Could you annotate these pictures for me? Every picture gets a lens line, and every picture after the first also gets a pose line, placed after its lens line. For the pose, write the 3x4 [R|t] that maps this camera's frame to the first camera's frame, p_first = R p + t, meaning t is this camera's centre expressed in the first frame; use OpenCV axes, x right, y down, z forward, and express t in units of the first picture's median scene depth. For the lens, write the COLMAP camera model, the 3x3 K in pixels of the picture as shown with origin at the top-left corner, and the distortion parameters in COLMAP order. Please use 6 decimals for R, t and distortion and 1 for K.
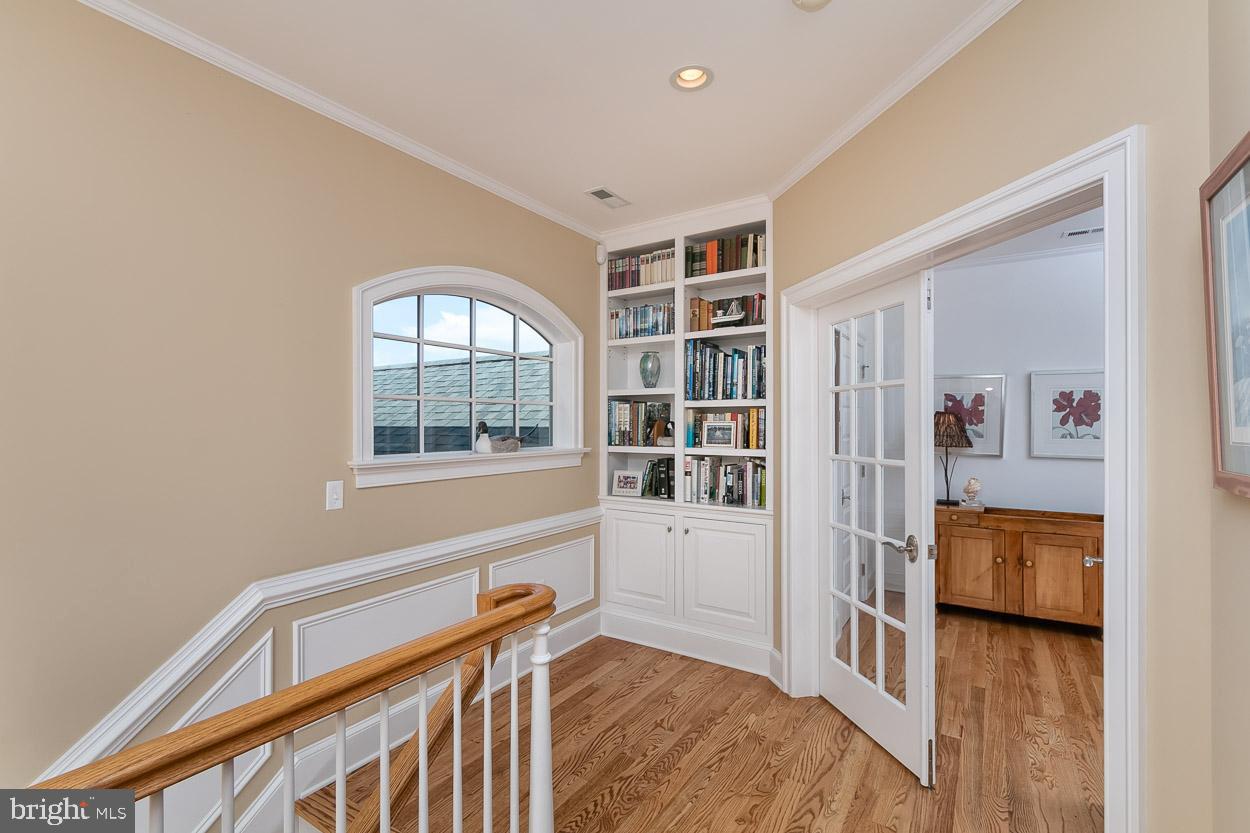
lens RADIAL K [[554.1, 0, 625.0], [0, 554.1, 416.5], [0, 0, 1]] dist [-0.000089, 0.004036]
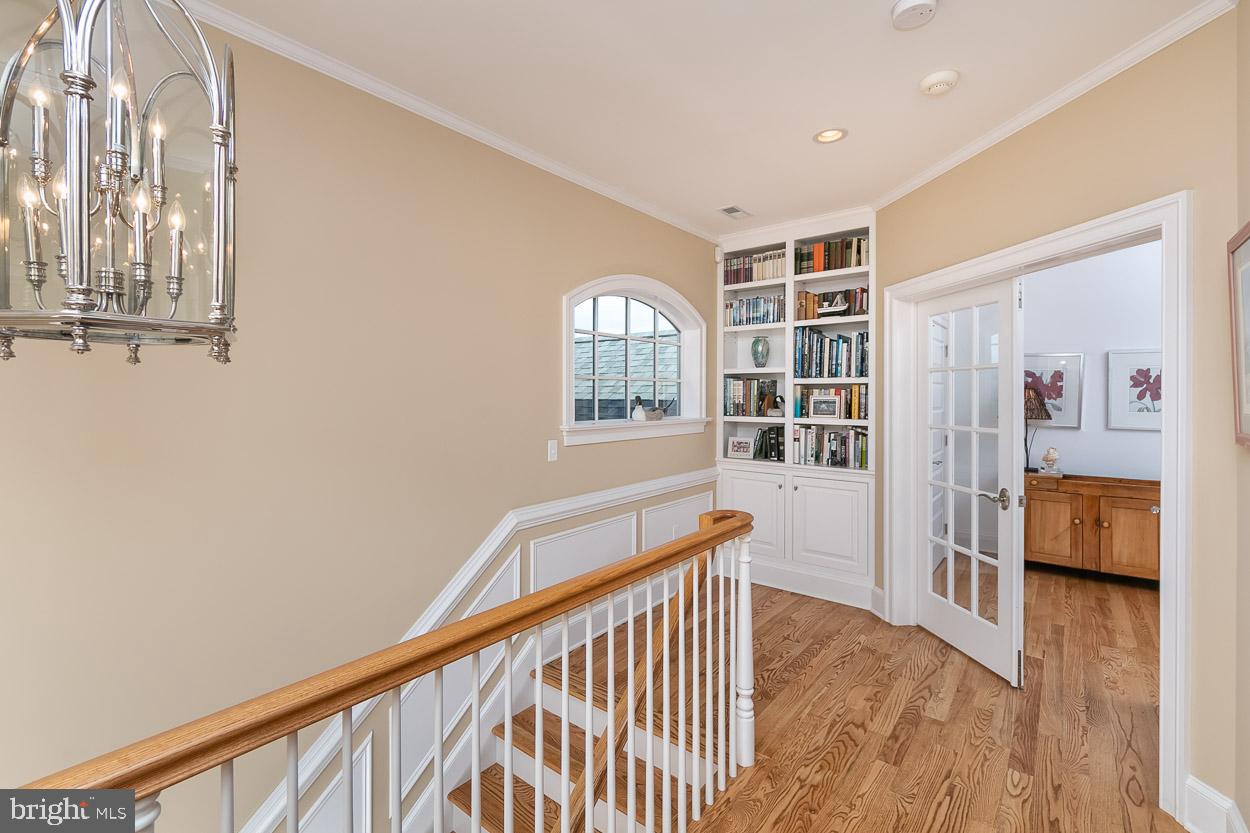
lens RADIAL K [[539.5, 0, 629.4], [0, 539.5, 391.1], [0, 0, 1]] dist [-0.001454, -0.000430]
pose [[0.995326, 0.001450, -0.096559, -0.133893], [-0.001048, 0.999991, 0.004210, -0.005715], [0.096564, -0.004090, 0.995318, -0.187397]]
